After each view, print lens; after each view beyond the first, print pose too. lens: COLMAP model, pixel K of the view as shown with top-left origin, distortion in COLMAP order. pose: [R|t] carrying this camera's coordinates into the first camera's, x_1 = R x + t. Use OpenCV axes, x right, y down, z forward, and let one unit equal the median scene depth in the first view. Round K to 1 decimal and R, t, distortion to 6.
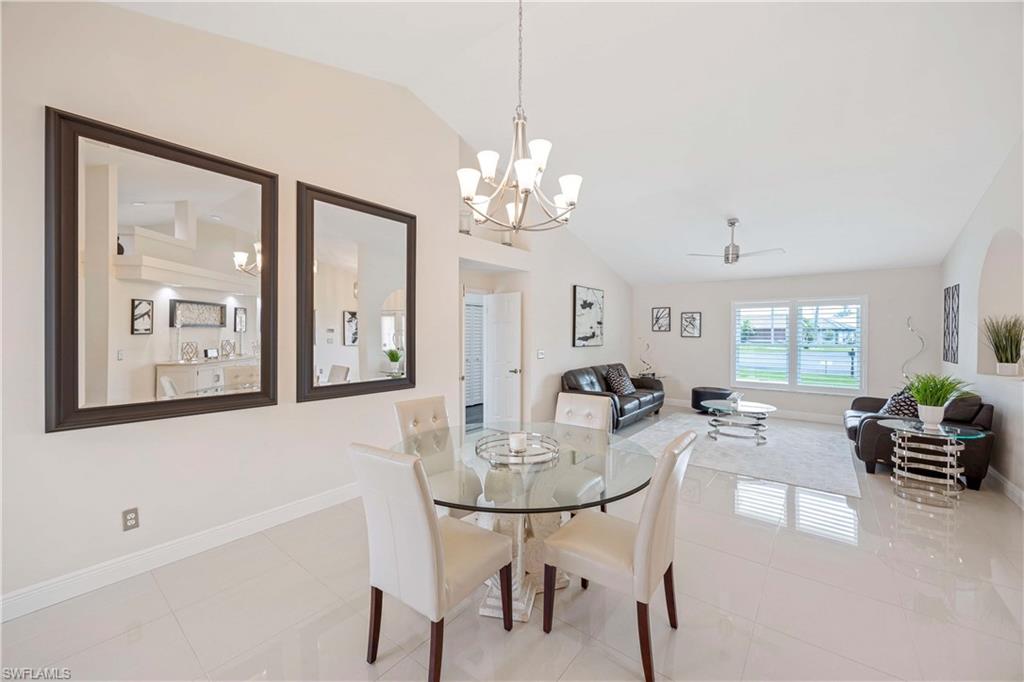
lens RADIAL K [[390.7, 0, 515.9], [0, 390.7, 333.3], [0, 0, 1]] dist [-0.005862, 0.000172]
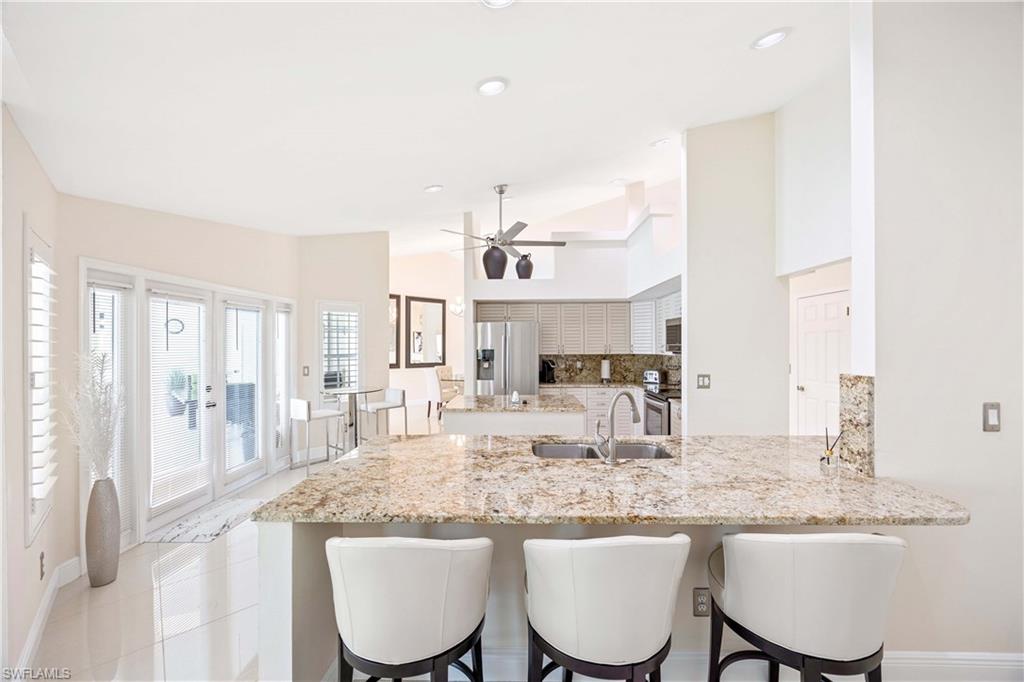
lens RADIAL K [[390.7, 0, 515.5], [0, 390.7, 339.7], [0, 0, 1]] dist [-0.005862, 0.000172]
pose [[0.991105, -0.003866, -0.133026, 0.502889], [0.002126, 0.999910, -0.013214, -0.001793], [0.133066, 0.012813, 0.991024, -1.384363]]
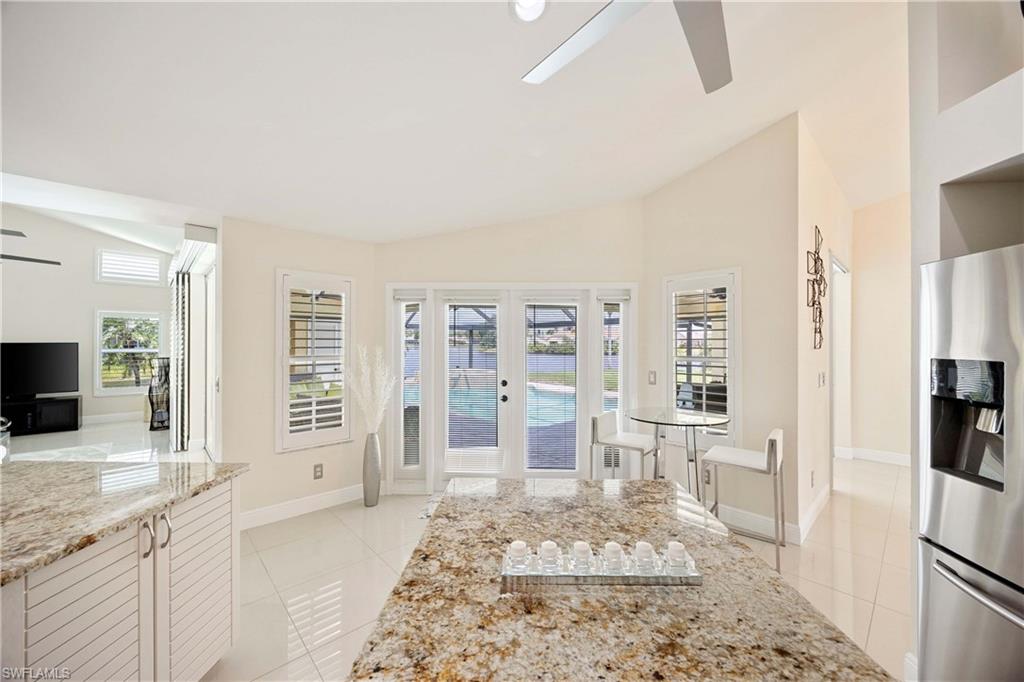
lens RADIAL K [[390.7, 0, 523.0], [0, 390.7, 337.4], [0, 0, 1]] dist [-0.005862, 0.000172]
pose [[-0.127156, -0.012468, -0.991804, 0.607461], [-0.004110, 0.999919, -0.012043, -0.001210], [0.991874, 0.002545, -0.127197, -0.445355]]
